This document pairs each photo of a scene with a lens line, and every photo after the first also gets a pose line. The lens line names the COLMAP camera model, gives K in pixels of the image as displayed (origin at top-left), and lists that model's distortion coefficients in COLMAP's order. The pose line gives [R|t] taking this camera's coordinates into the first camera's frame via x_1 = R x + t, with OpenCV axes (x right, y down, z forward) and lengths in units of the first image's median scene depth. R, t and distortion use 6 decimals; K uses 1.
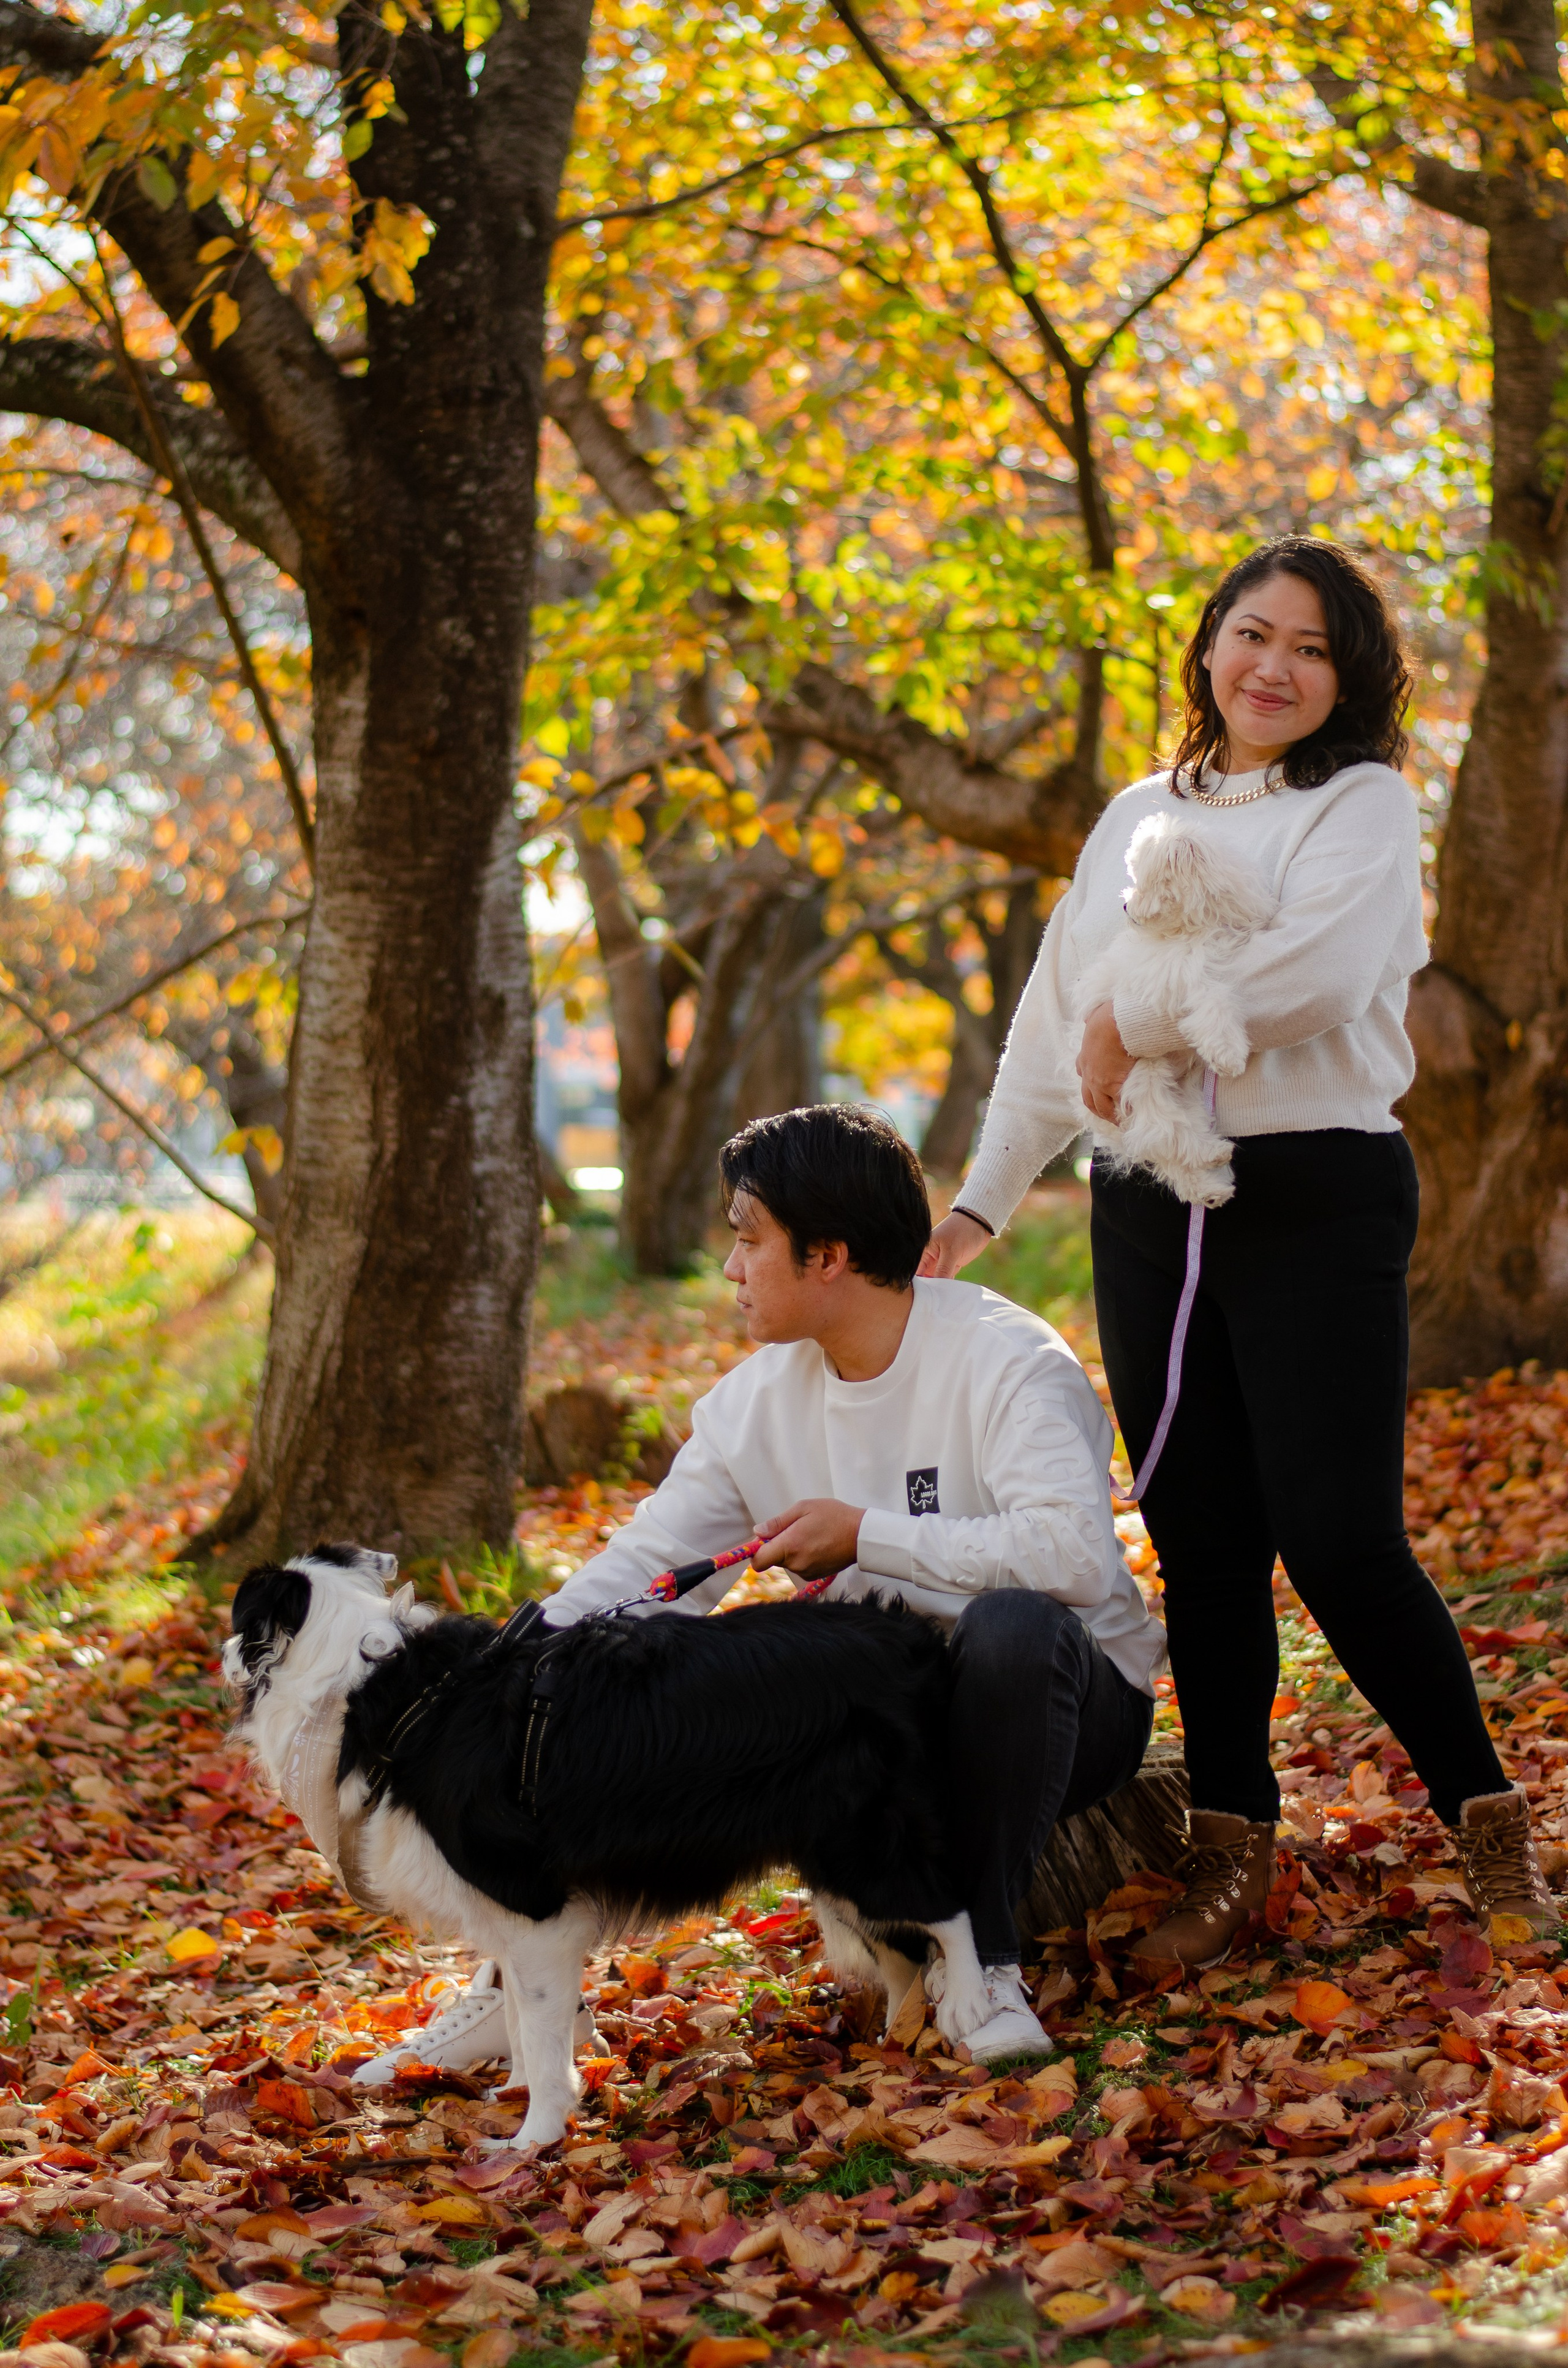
lens RADIAL K [[5218.3, 0, 784.0], [0, 5218.3, 1184.0], [0, 0, 1]] dist [-0.099233, -0.077288]
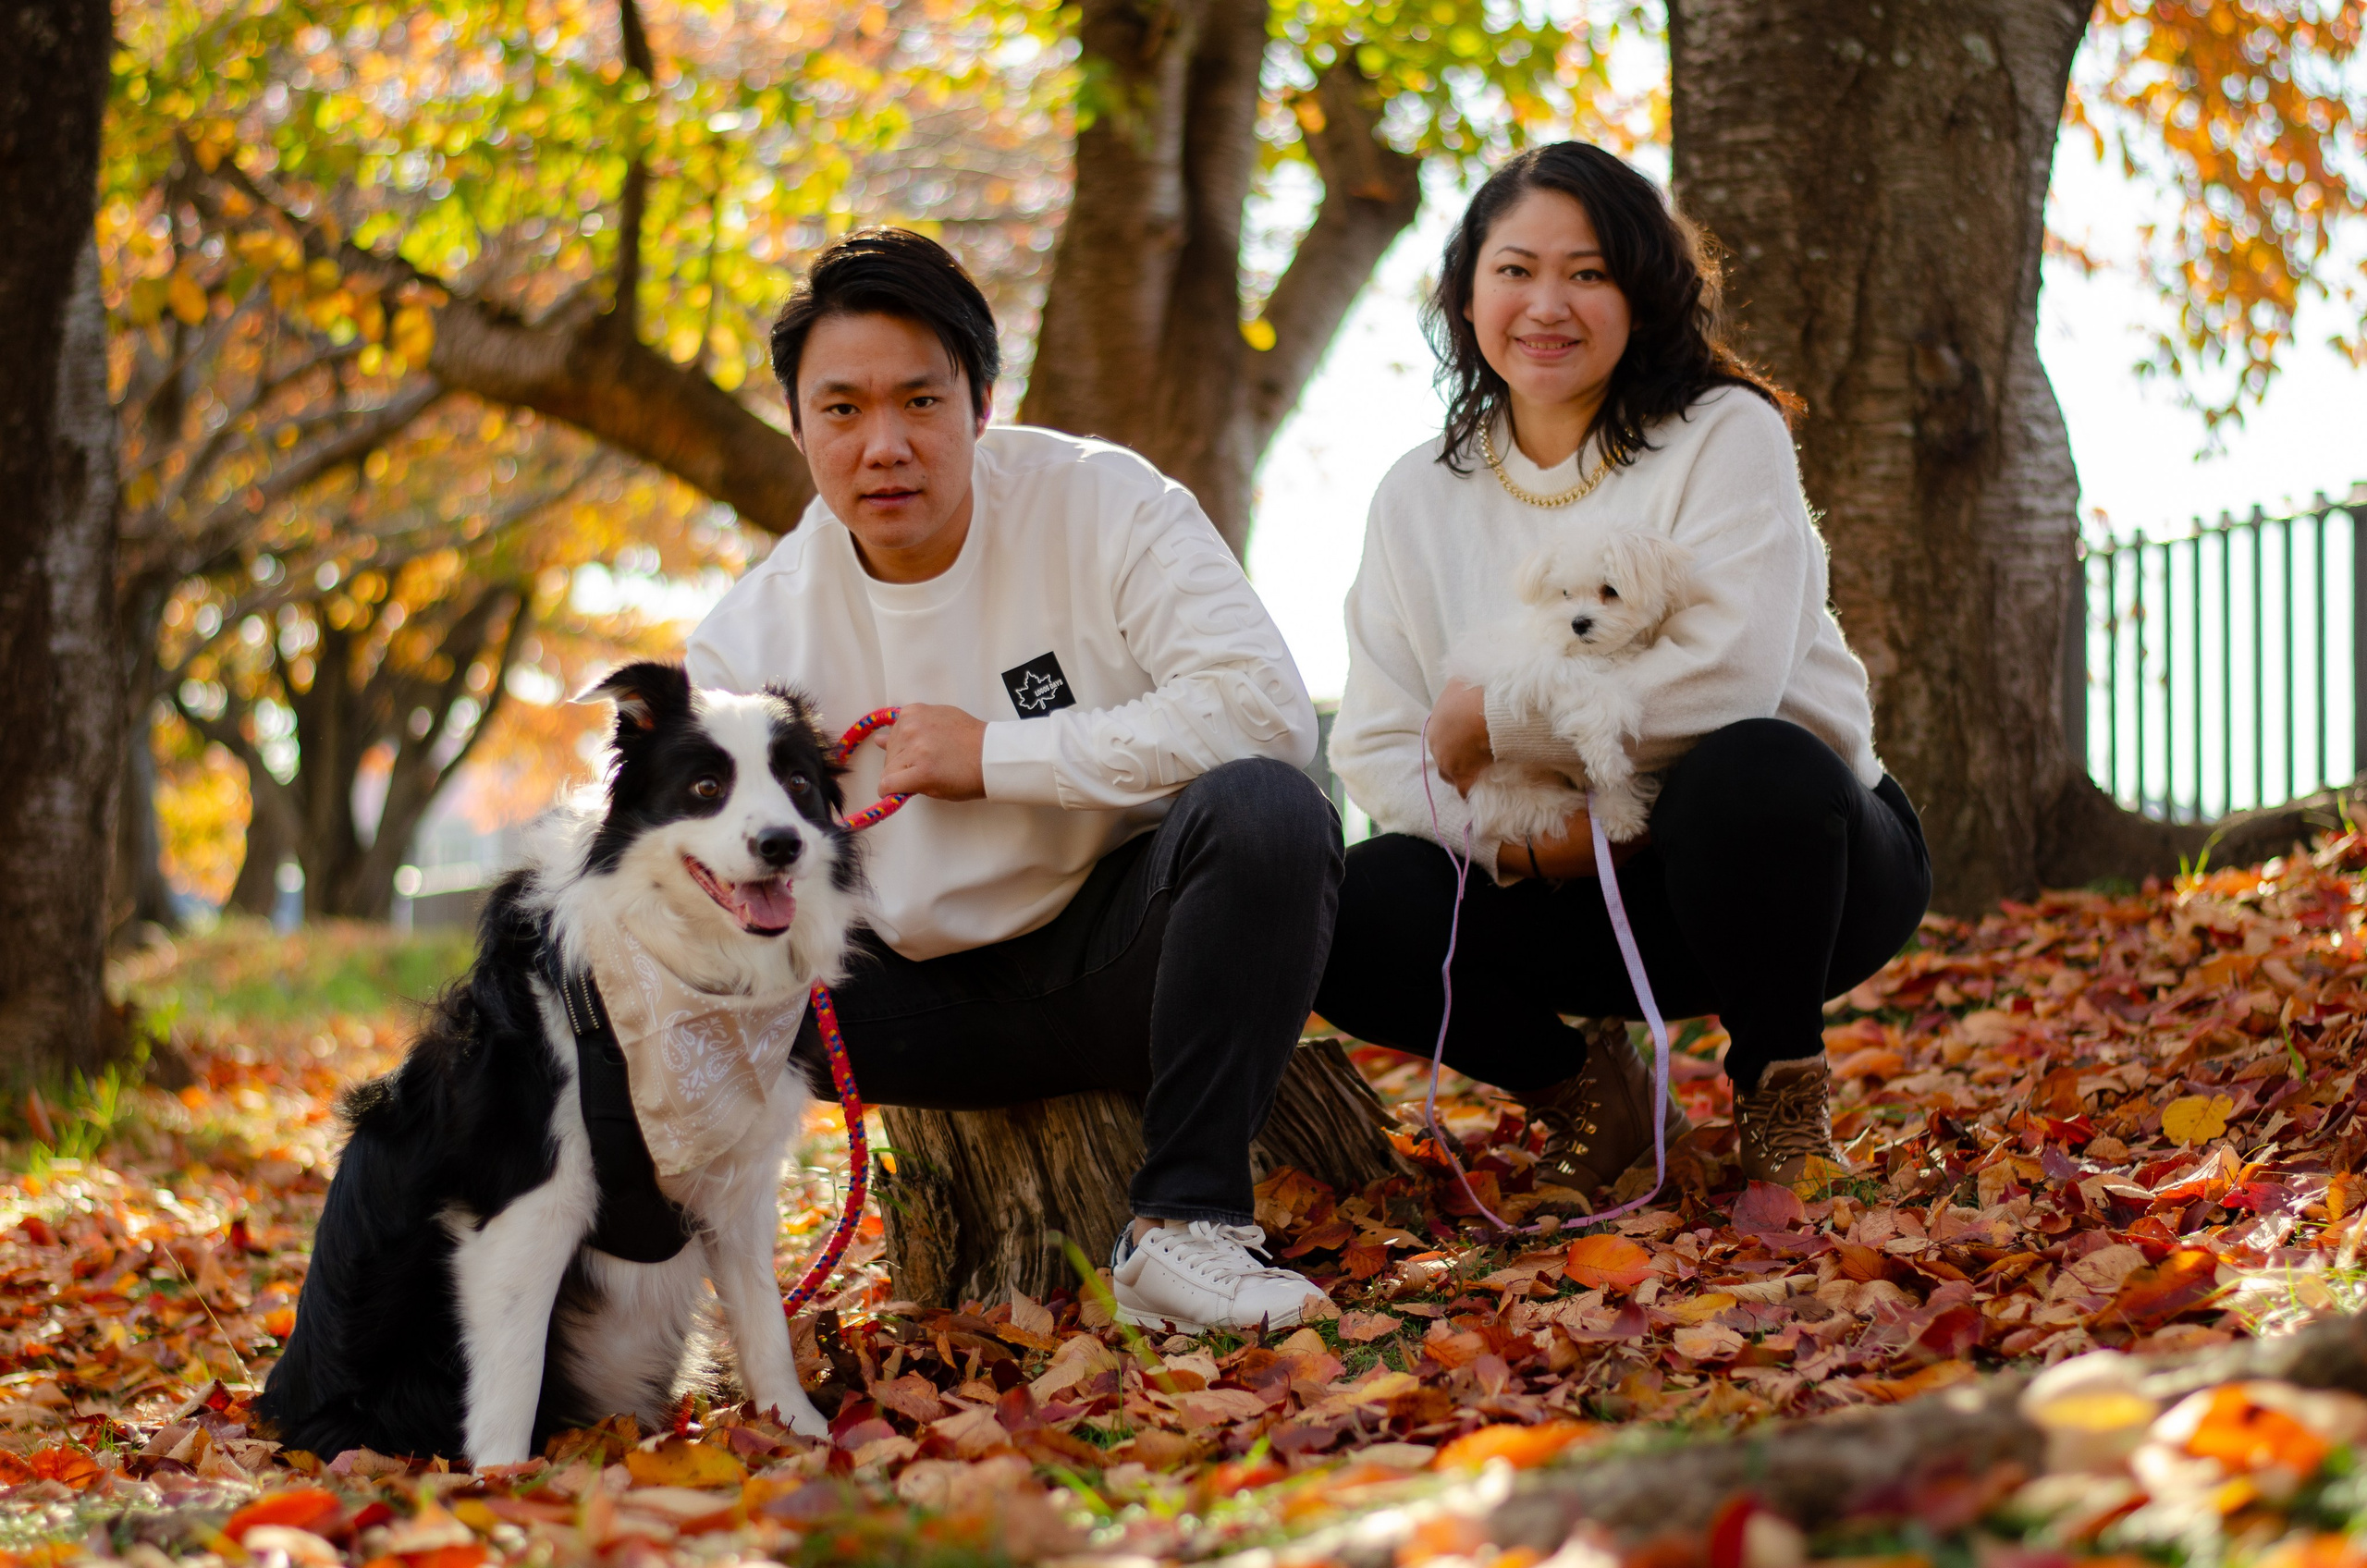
lens RADIAL K [[5216.6, 0, 1183.5], [0, 5216.6, 784.0], [0, 0, 1]] dist [-0.099233, -0.077288]
pose [[0.974086, 0.002236, 0.226167, -0.070944], [0.009052, 0.998764, -0.048863, 0.063229], [-0.225997, 0.049644, 0.972862, 0.124025]]
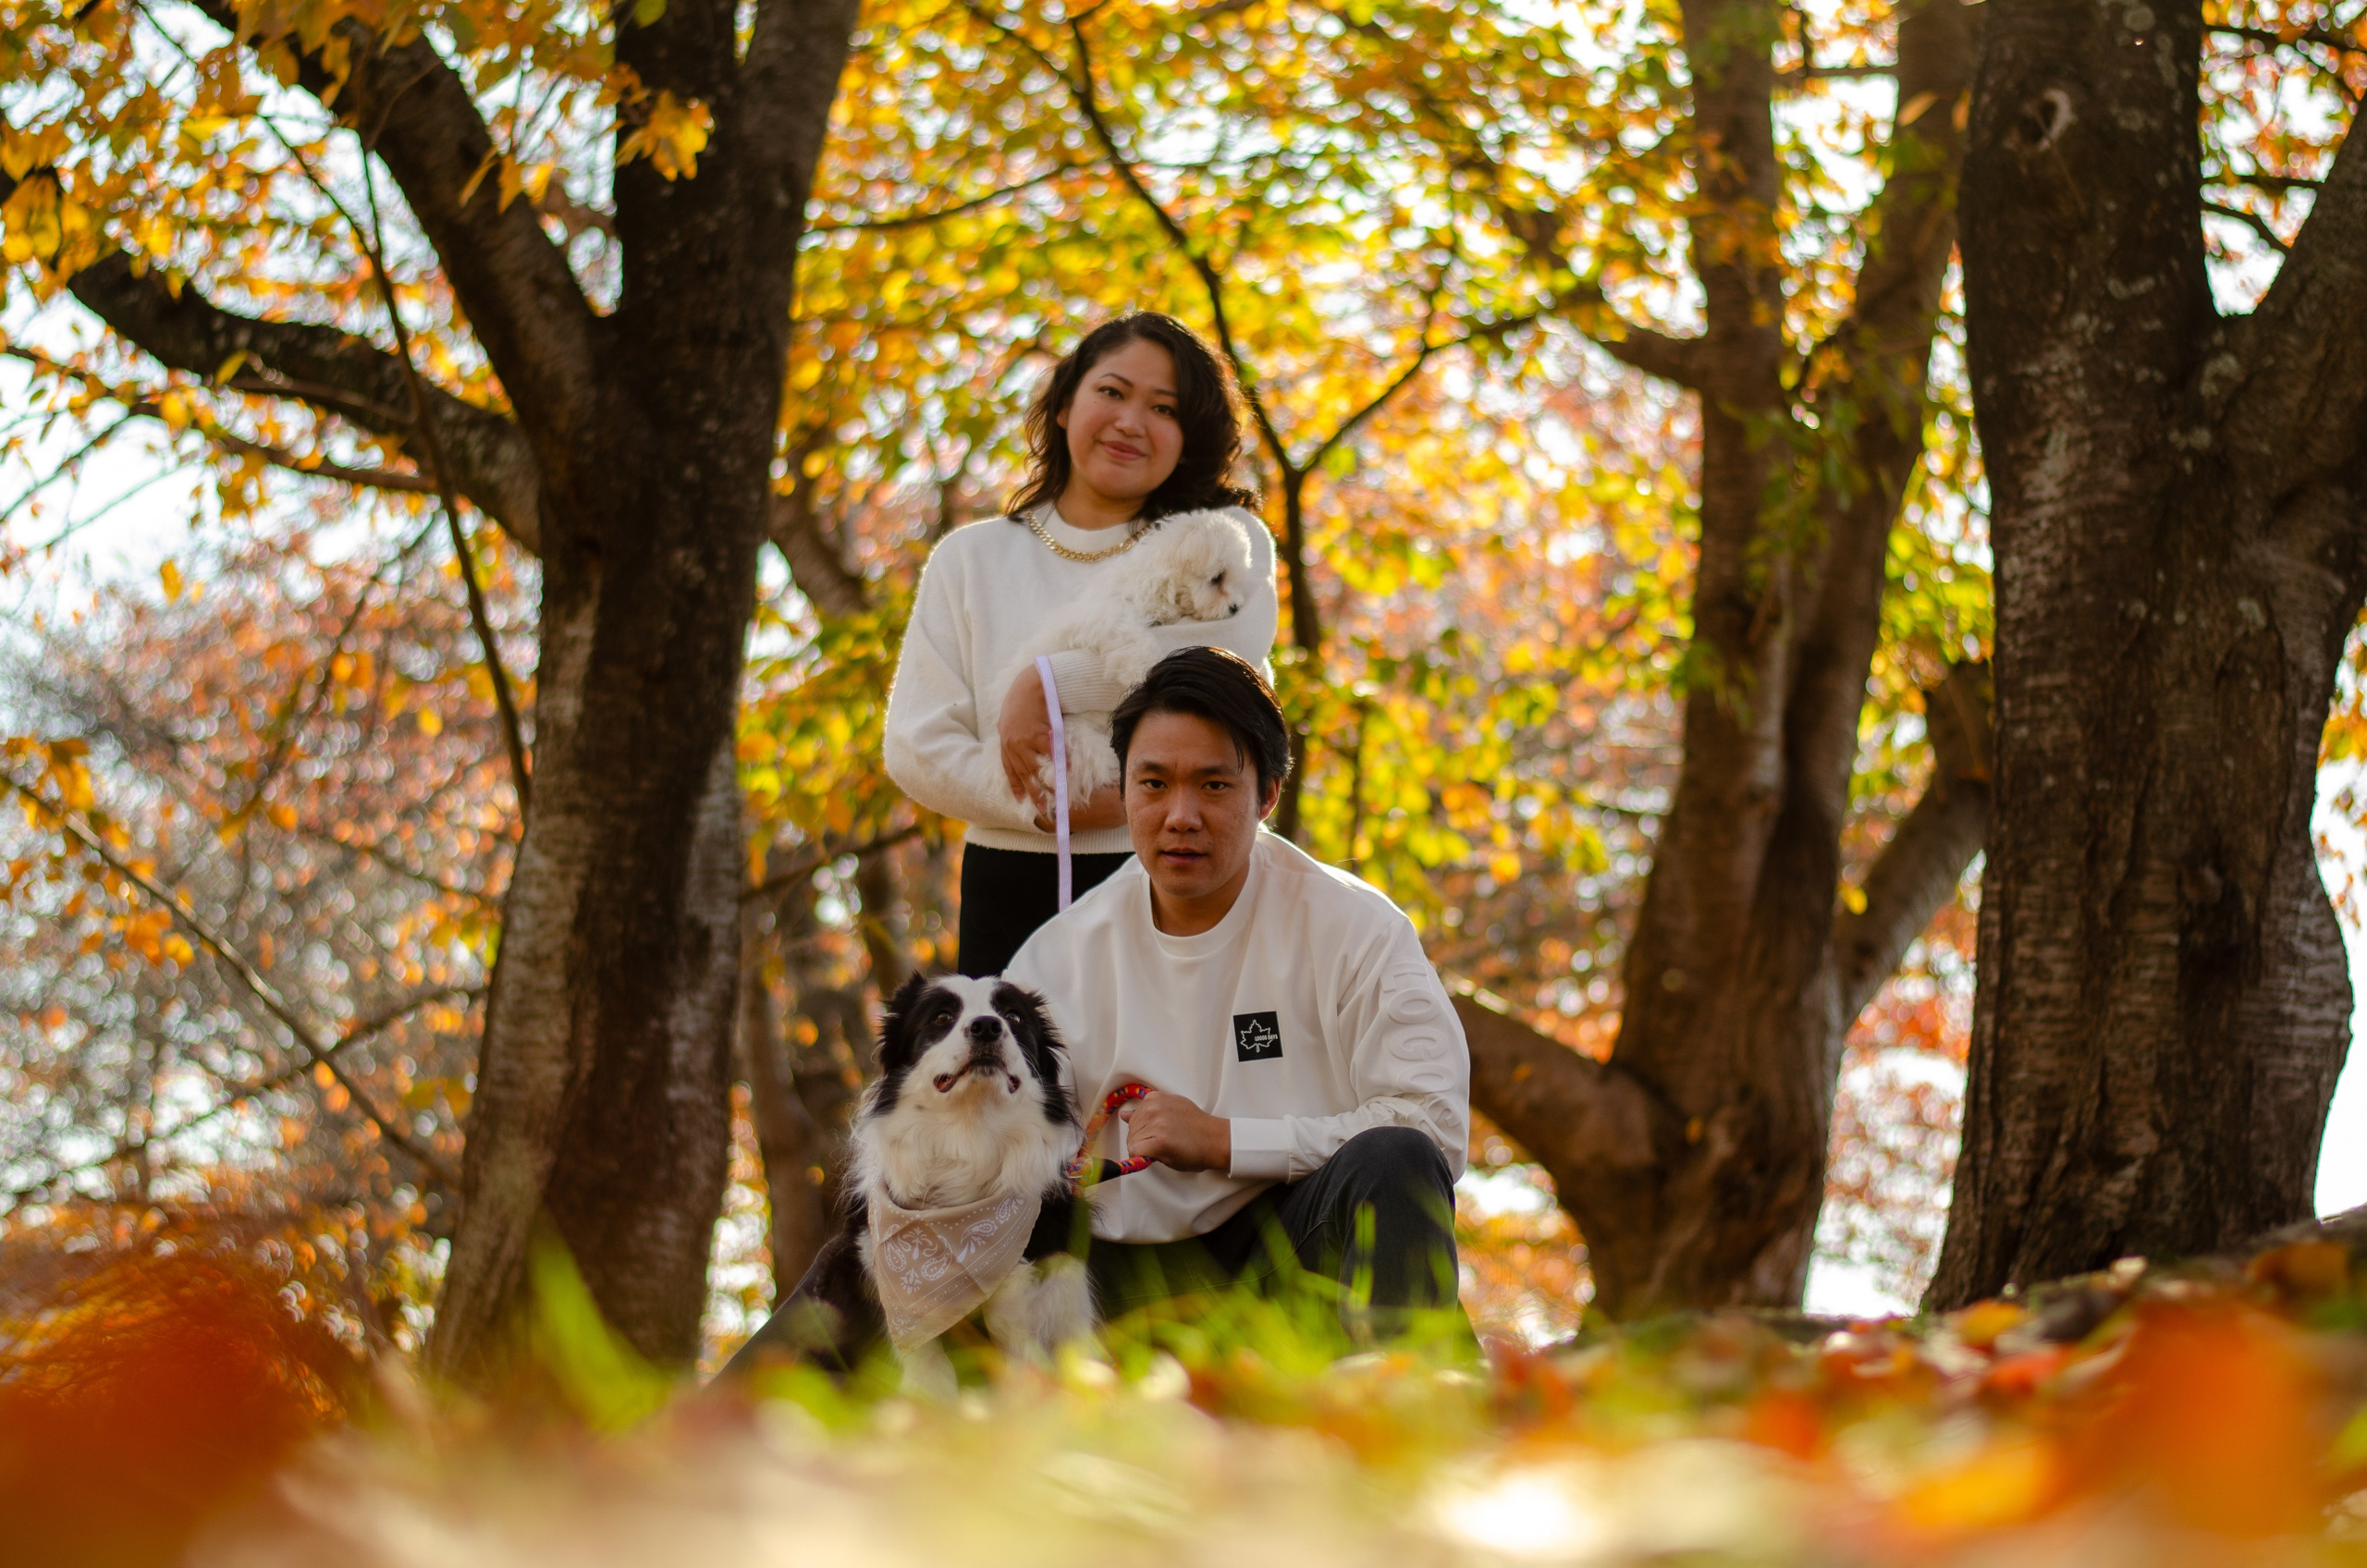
lens RADIAL K [[5216.6, 0, 1183.5], [0, 5216.6, 784.0], [0, 0, 1]] dist [-0.099233, -0.077288]
pose [[0.997059, 0.062320, 0.044602, -0.009315], [-0.054155, 0.984750, -0.165330, 0.097695], [-0.054225, 0.162429, 0.985229, 0.002893]]
